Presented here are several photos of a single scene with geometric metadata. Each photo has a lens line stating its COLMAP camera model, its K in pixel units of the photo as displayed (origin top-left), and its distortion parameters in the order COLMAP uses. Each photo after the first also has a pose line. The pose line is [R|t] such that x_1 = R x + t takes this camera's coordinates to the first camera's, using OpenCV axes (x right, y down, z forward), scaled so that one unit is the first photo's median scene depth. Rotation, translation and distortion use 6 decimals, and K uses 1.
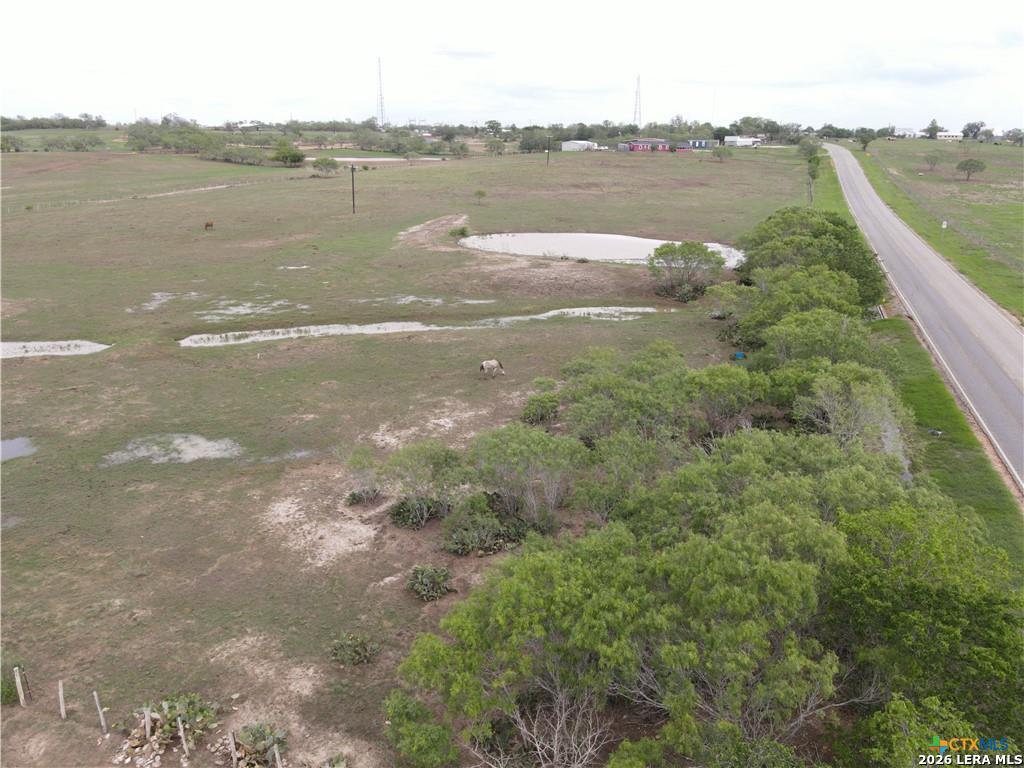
lens RADIAL K [[740.4, 0, 512.0], [0, 740.4, 384.0], [0, 0, 1]] dist [0.000050, 0.021053]
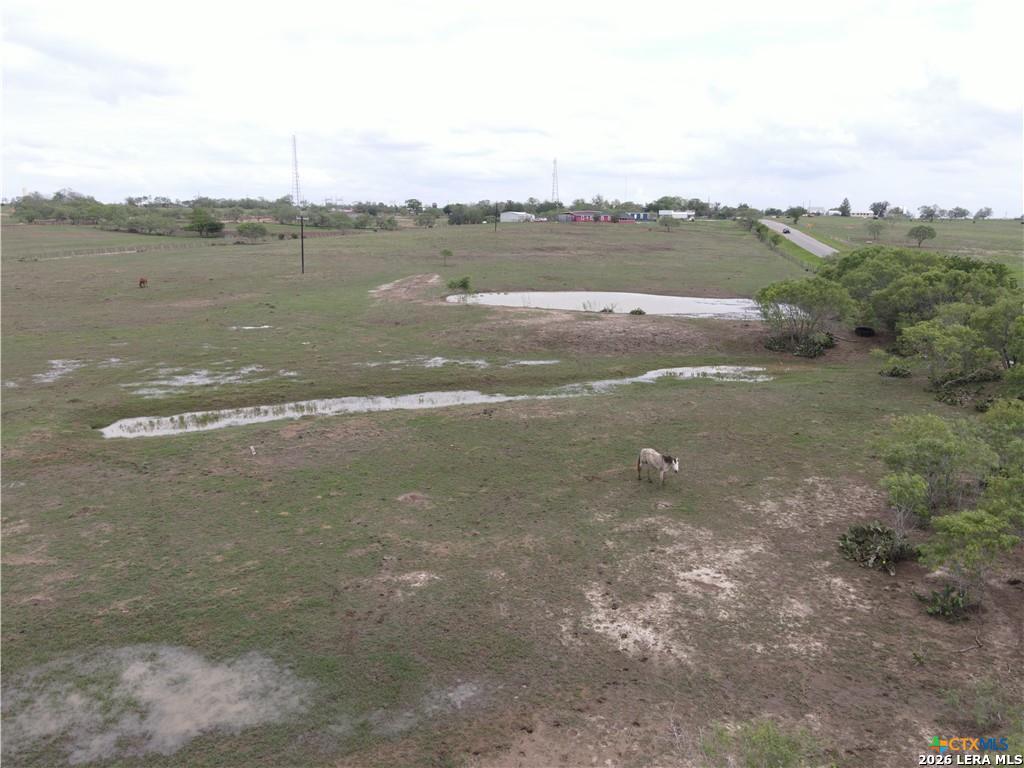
lens RADIAL K [[740.4, 0, 512.0], [0, 740.4, 384.0], [0, 0, 1]] dist [0.000050, 0.021053]
pose [[0.992414, -0.022877, 0.120794, -0.156968], [0.035860, 0.993674, -0.106426, -0.015279], [-0.117595, 0.109950, 0.986956, 0.300809]]
